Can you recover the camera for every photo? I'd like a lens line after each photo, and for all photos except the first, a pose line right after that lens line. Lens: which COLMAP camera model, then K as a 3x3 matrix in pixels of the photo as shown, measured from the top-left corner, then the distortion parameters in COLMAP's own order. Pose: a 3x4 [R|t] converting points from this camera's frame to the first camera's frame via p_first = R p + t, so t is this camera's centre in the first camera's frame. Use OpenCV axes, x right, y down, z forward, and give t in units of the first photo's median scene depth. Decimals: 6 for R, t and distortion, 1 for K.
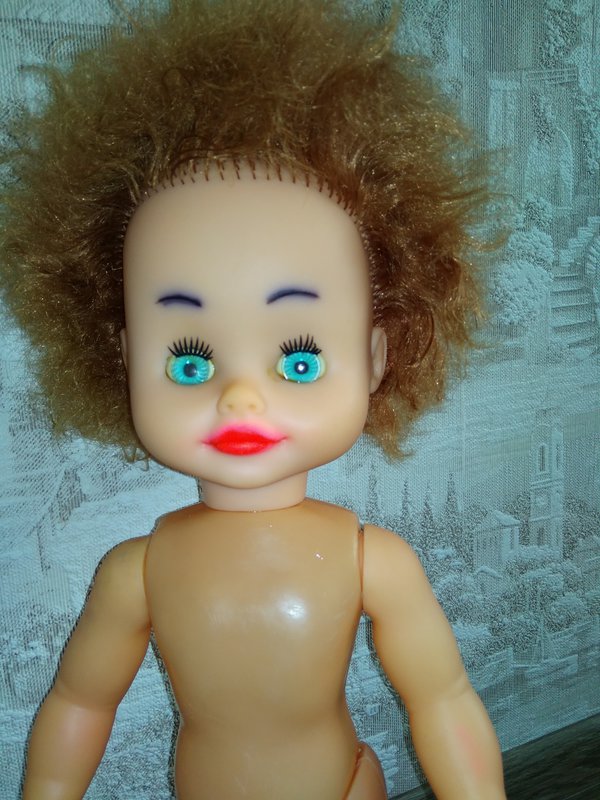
lens RADIAL K [[641.7, 0, 300.0], [0, 641.7, 400.0], [0, 0, 1]] dist [0.093982, -0.161529]
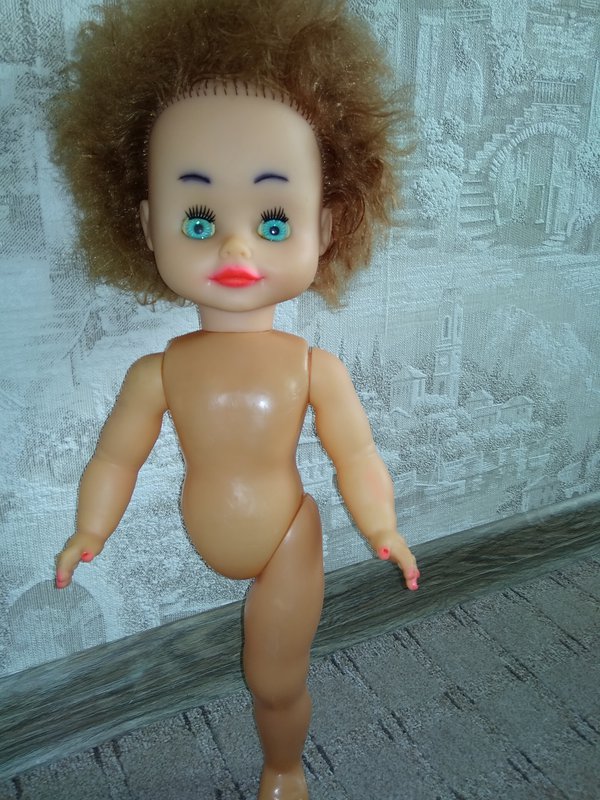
lens RADIAL K [[641.7, 0, 300.0], [0, 641.7, 400.0], [0, 0, 1]] dist [0.093982, -0.161529]
pose [[0.995606, 0.016957, 0.092098, -0.050492], [-0.029231, 0.990603, 0.133610, 0.098300], [-0.088967, -0.135715, 0.986745, -0.382902]]
